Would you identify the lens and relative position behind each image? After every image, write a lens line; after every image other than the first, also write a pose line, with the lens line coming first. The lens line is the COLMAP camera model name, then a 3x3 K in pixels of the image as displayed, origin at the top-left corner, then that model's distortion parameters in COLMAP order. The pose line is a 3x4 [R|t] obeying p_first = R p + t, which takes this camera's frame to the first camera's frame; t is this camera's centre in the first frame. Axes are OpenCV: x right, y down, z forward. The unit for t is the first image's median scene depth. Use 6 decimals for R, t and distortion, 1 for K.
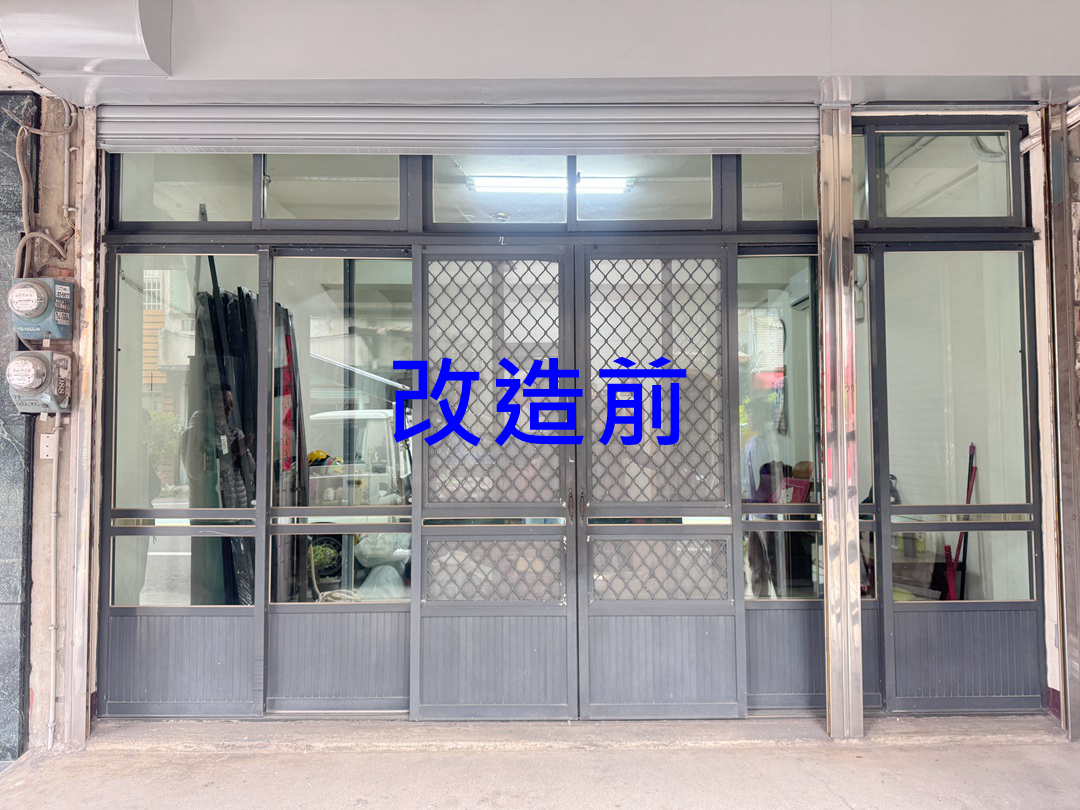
lens RADIAL K [[738.0, 0, 521.3], [0, 738.0, 404.4], [0, 0, 1]] dist [-0.031200, -0.005519]
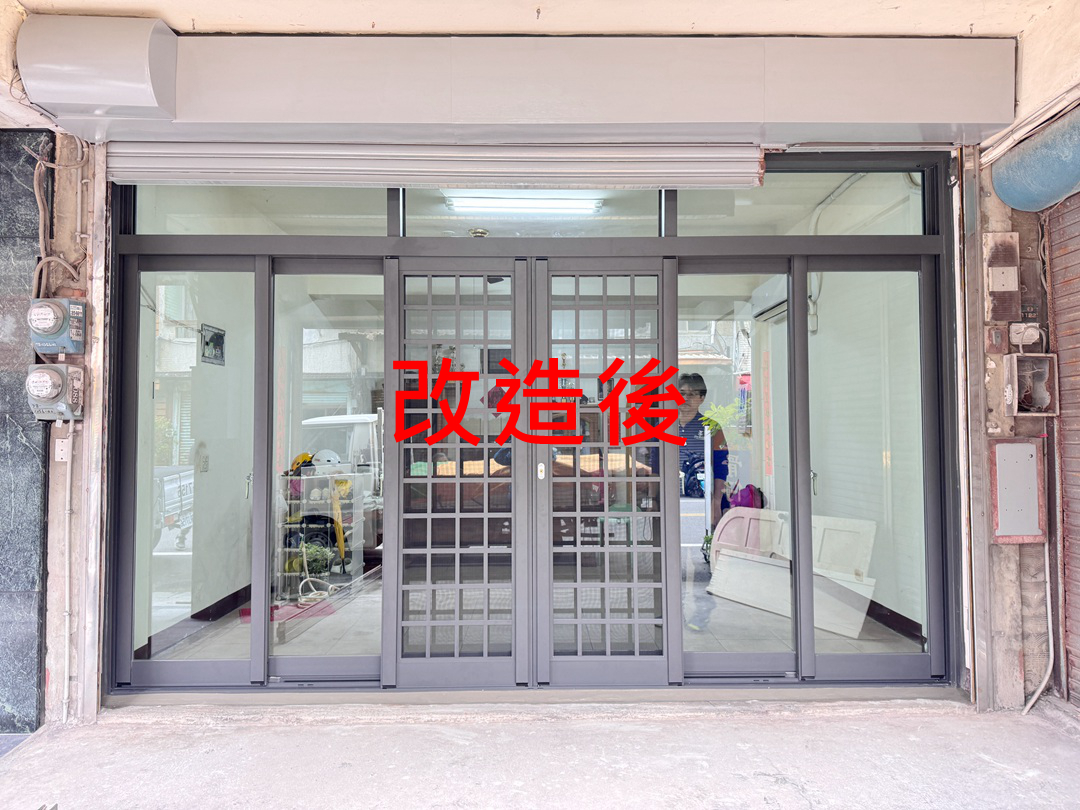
lens RADIAL K [[738.0, 0, 519.7], [0, 738.0, 410.7], [0, 0, 1]] dist [-0.031200, -0.005519]
pose [[0.999880, 0.001892, 0.015393, 0.027994], [-0.001967, 0.999986, 0.004820, -0.008822], [-0.015384, -0.004849, 0.999870, -0.118788]]
